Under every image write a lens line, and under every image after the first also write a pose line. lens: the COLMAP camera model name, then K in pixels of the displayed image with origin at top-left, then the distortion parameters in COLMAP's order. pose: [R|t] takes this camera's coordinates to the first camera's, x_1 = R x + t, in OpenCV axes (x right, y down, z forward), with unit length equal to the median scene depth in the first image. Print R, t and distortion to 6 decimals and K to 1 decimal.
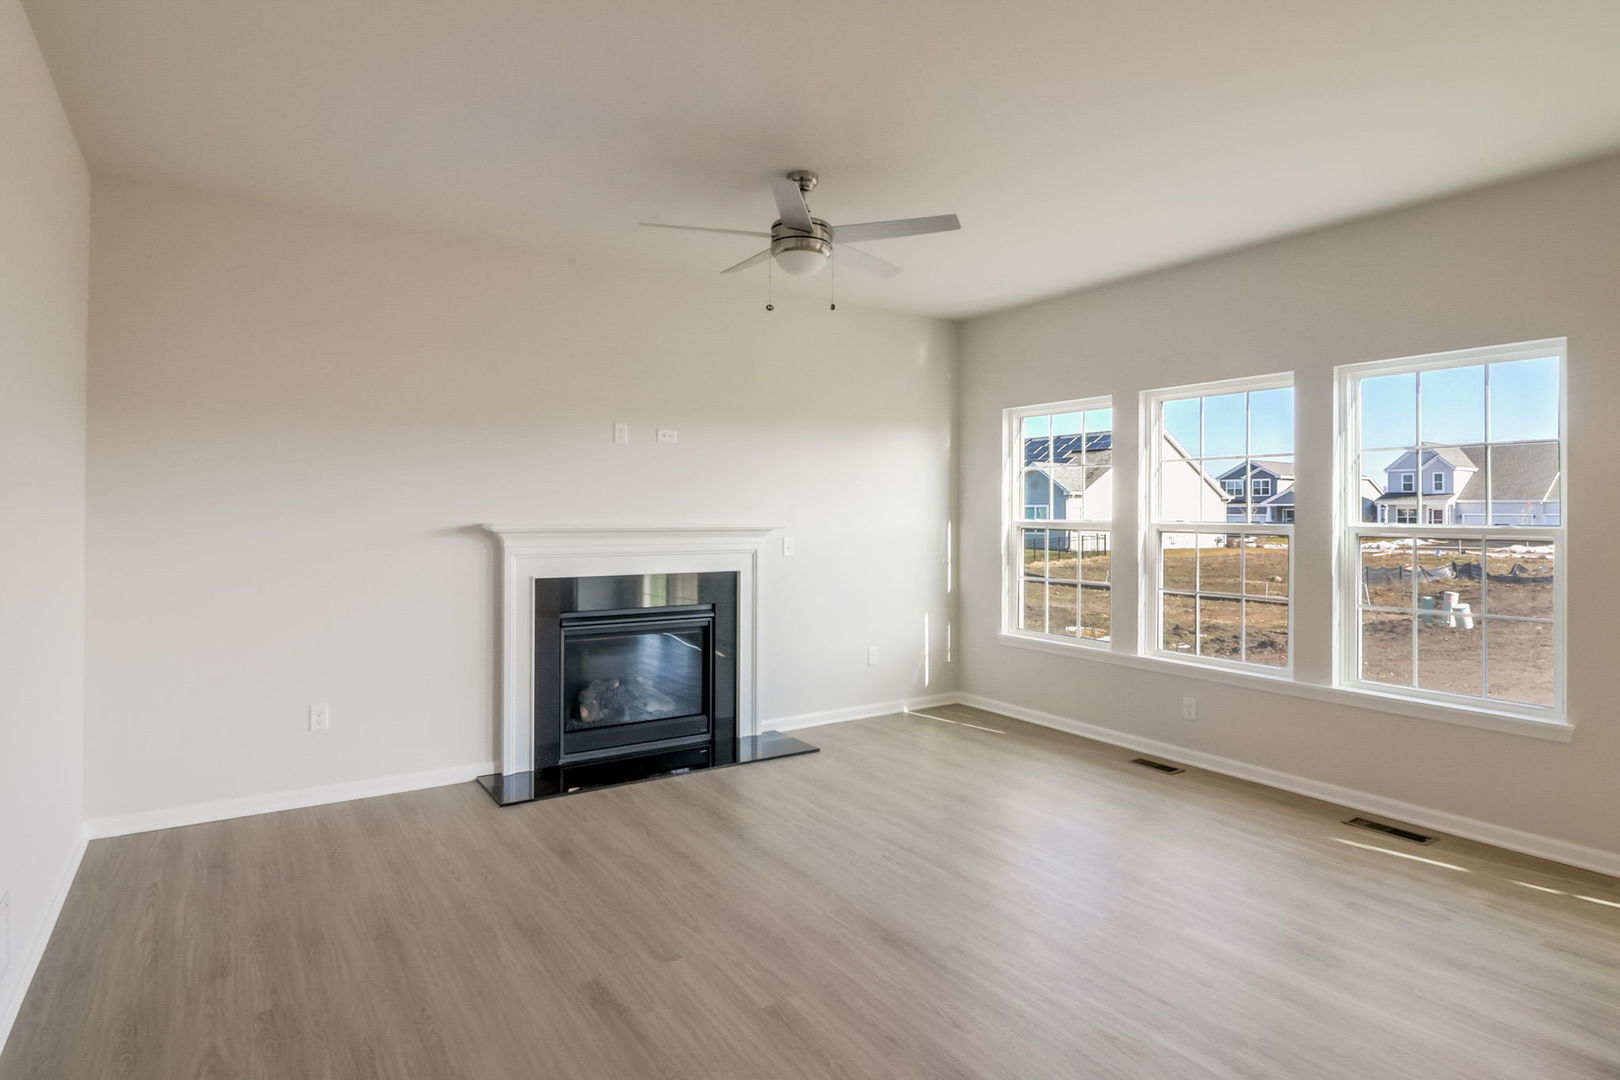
lens RADIAL K [[857.4, 0, 810.1], [0, 857.4, 533.2], [0, 0, 1]] dist [-0.007624, -0.006685]
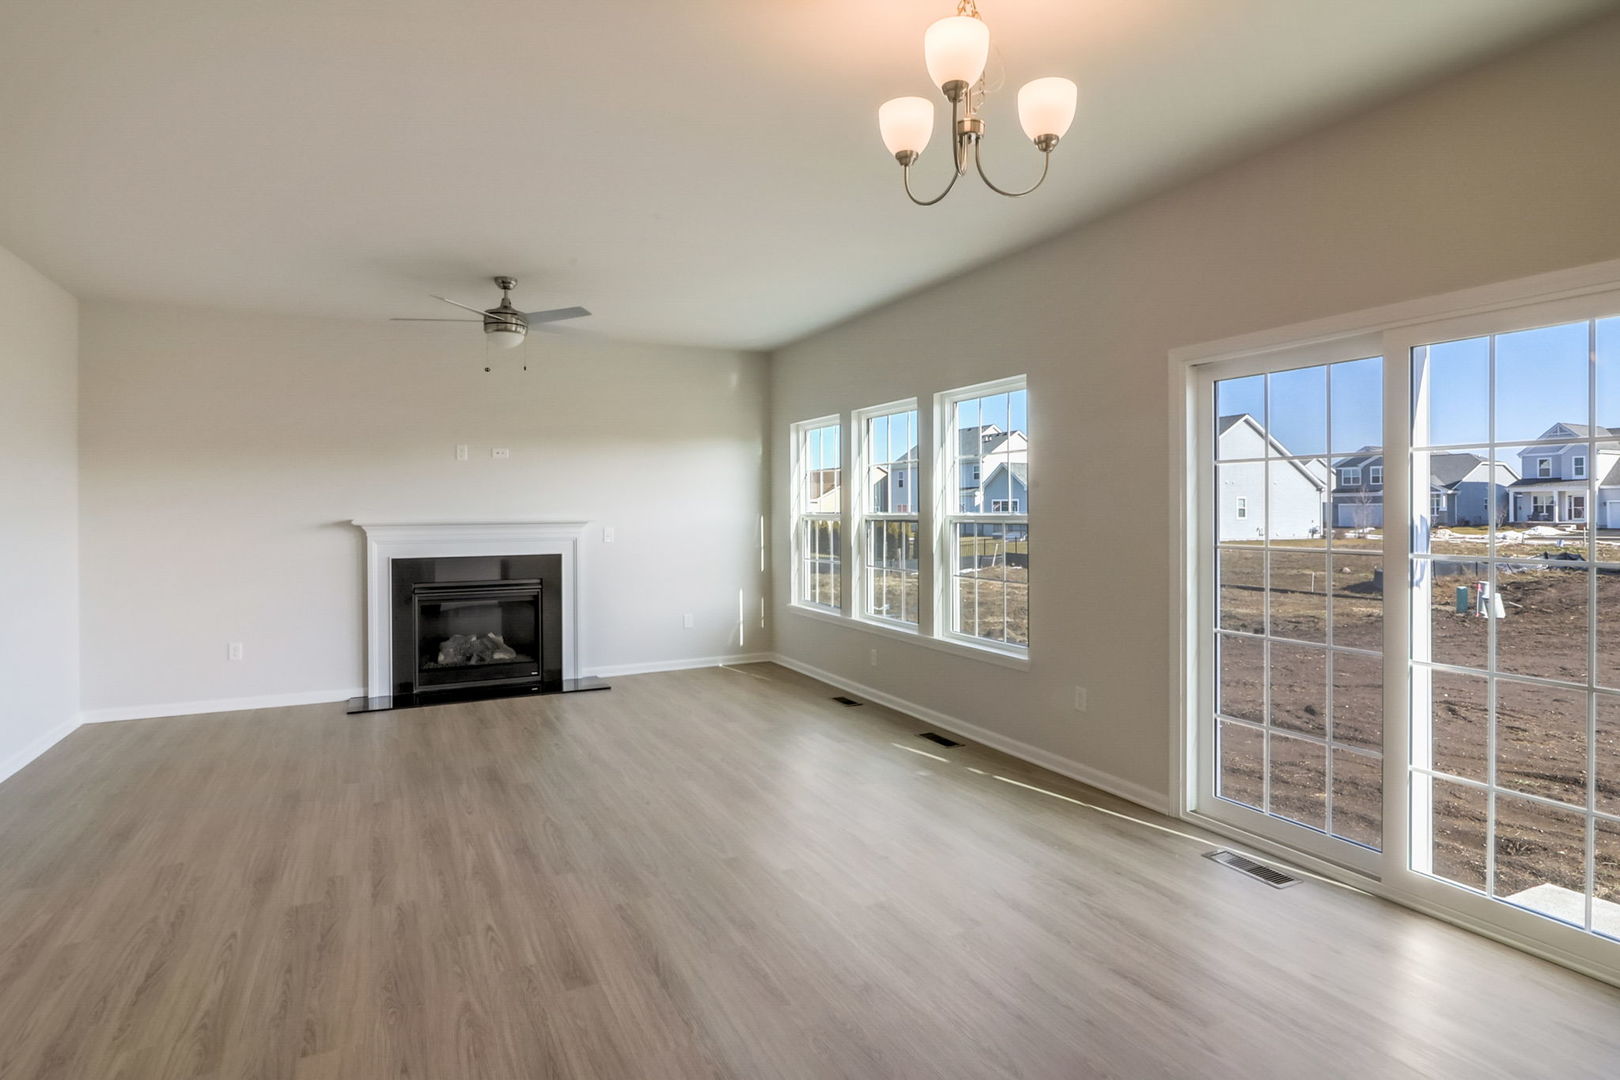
lens RADIAL K [[857.4, 0, 820.2], [0, 857.4, 528.8], [0, 0, 1]] dist [-0.007624, -0.006685]
pose [[0.992960, -0.008594, -0.118140, 0.484212], [0.008653, 0.999963, -0.000013, 0.009463], [0.118135, -0.001010, 0.992997, -0.273326]]
